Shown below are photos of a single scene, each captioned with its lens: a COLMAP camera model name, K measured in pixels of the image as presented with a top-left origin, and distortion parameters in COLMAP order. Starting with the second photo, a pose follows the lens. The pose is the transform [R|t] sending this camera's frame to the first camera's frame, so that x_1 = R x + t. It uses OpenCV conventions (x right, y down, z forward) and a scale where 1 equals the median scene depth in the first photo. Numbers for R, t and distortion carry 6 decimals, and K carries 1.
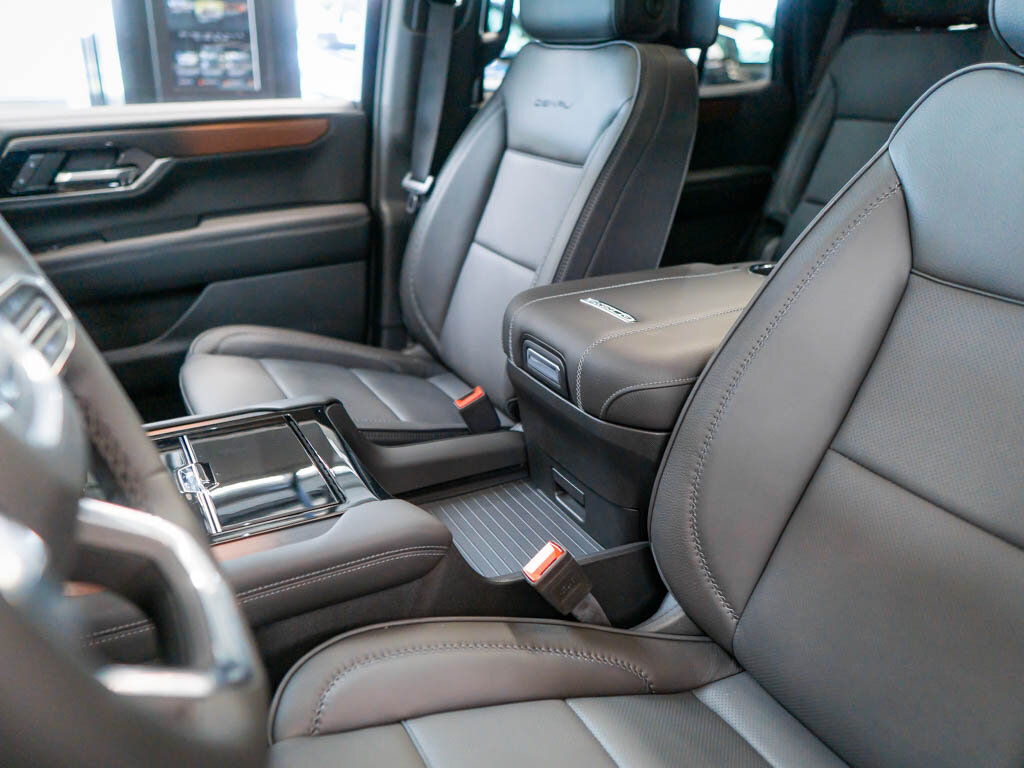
lens RADIAL K [[827.1, 0, 488.7], [0, 827.1, 387.3], [0, 0, 1]] dist [0.006891, -0.001035]
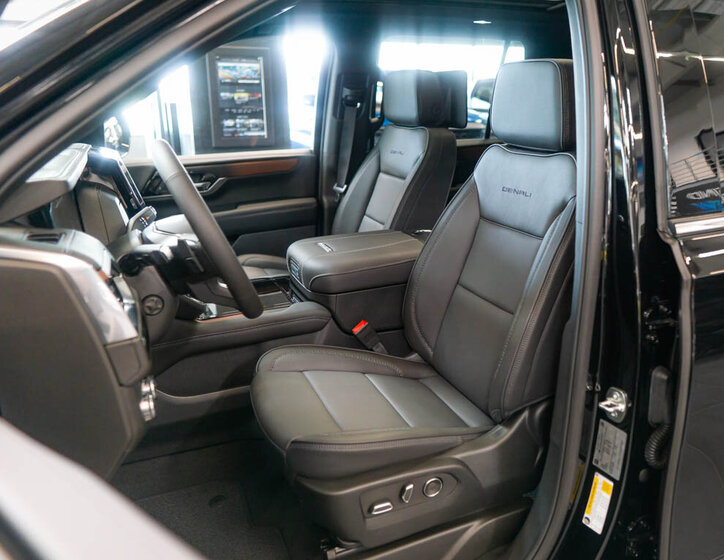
lens RADIAL K [[597.0, 0, 394.7], [0, 597.0, 279.8], [0, 0, 1]] dist [0.000945, 0.001218]
pose [[0.998597, 0.001711, -0.052919, 0.140893], [-0.006403, 0.996044, -0.088627, 0.124972], [0.052558, 0.088841, 0.994658, -0.502961]]
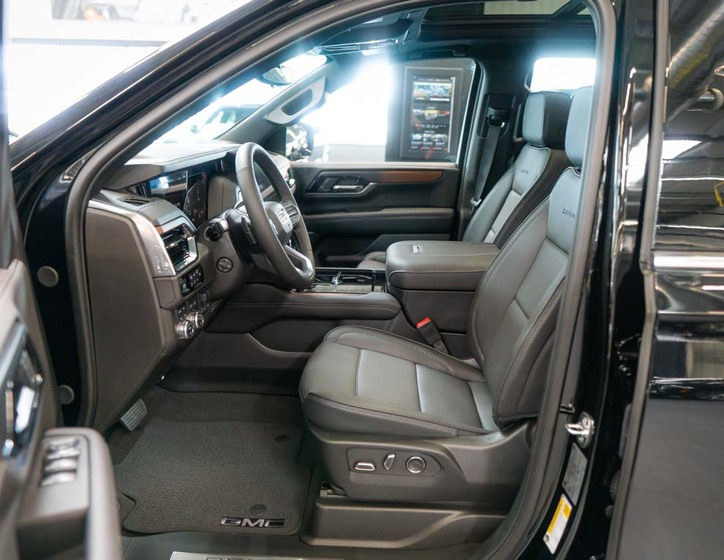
lens RADIAL K [[588.8, 0, 338.4], [0, 588.8, 281.7], [0, 0, 1]] dist [-0.002036, -0.002815]
pose [[0.858932, 0.153065, -0.488679, 0.425339], [-0.206610, 0.976750, -0.057209, 0.136320], [0.468560, 0.150104, 0.870586, -0.541768]]
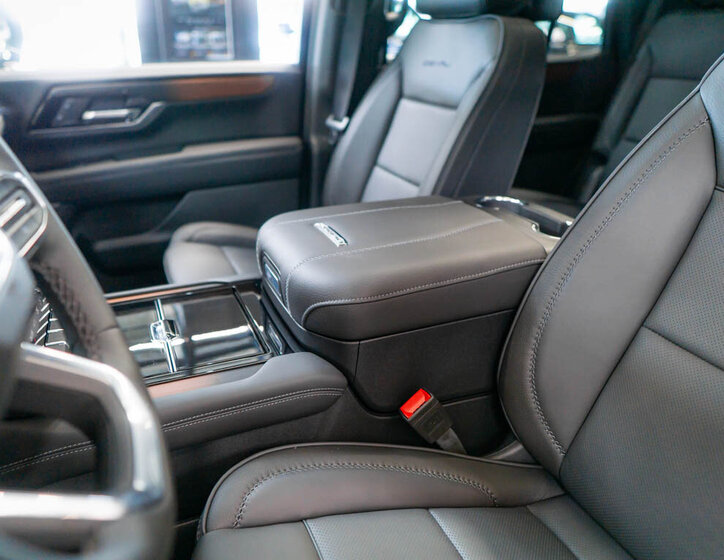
lens RADIAL K [[571.3, 0, 349.3], [0, 571.3, 280.4], [0, 0, 1]] dist [0.004056, 0.002848]
pose [[0.997100, 0.029155, -0.070298, 0.009968], [-0.028014, 0.999460, 0.017173, 0.000798], [0.070761, -0.015154, 0.997378, 0.044327]]
